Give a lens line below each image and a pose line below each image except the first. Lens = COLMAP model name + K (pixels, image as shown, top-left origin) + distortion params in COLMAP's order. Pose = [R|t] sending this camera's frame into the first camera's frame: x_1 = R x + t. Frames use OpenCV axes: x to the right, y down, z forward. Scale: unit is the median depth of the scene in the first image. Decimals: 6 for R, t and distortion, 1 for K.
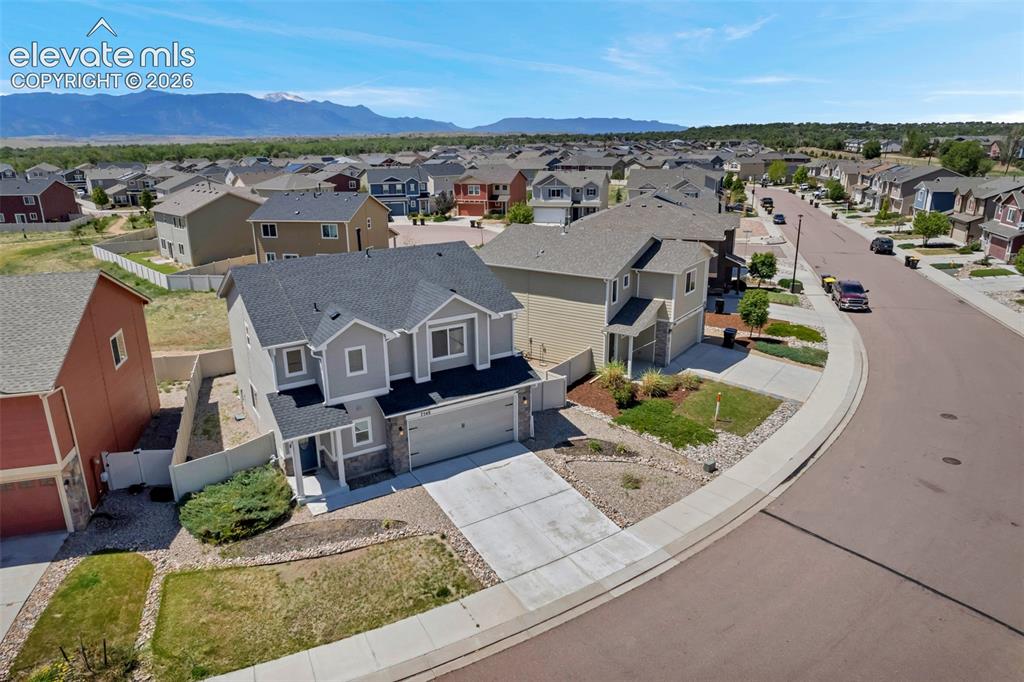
lens RADIAL K [[659.7, 0, 507.0], [0, 659.7, 344.4], [0, 0, 1]] dist [-0.072205, 0.057578]
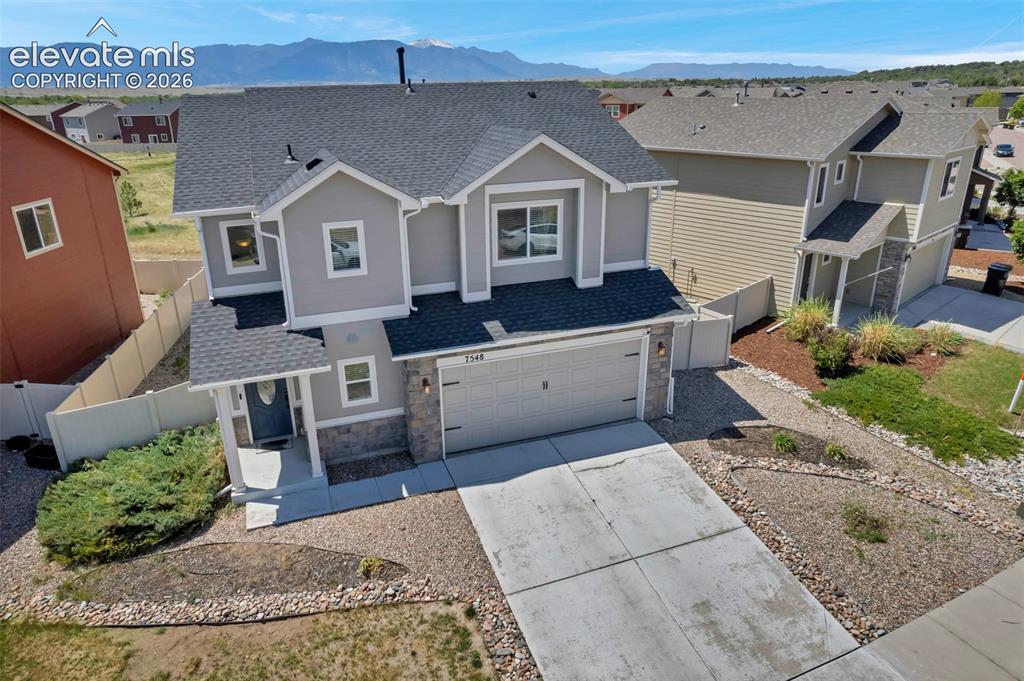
lens RADIAL K [[659.7, 0, 507.0], [0, 659.7, 343.9], [0, 0, 1]] dist [-0.072205, 0.057578]
pose [[0.978648, 0.072837, -0.192207, 0.005994], [-0.058637, 0.995183, 0.078571, 0.047215], [0.197004, -0.065623, 0.978204, 0.456337]]
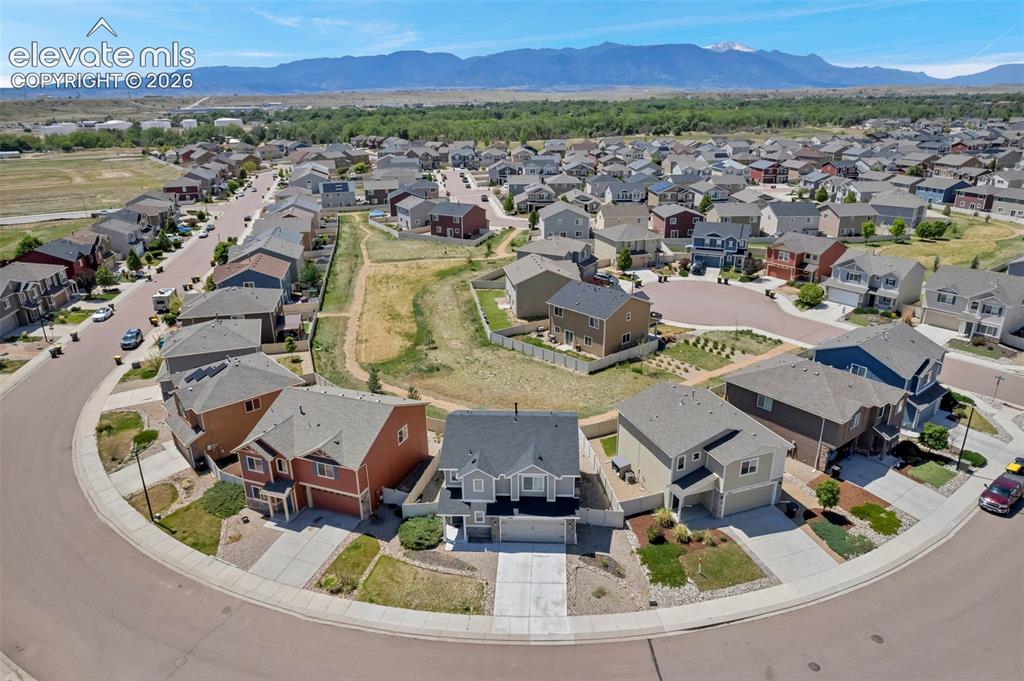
lens RADIAL K [[659.7, 0, 507.0], [0, 659.7, 343.9], [0, 0, 1]] dist [-0.072205, 0.057578]
pose [[0.817418, 0.200779, -0.539922, 0.781958], [-0.166086, 0.979633, 0.112846, -0.592235], [0.551583, -0.002569, 0.834116, -0.596938]]
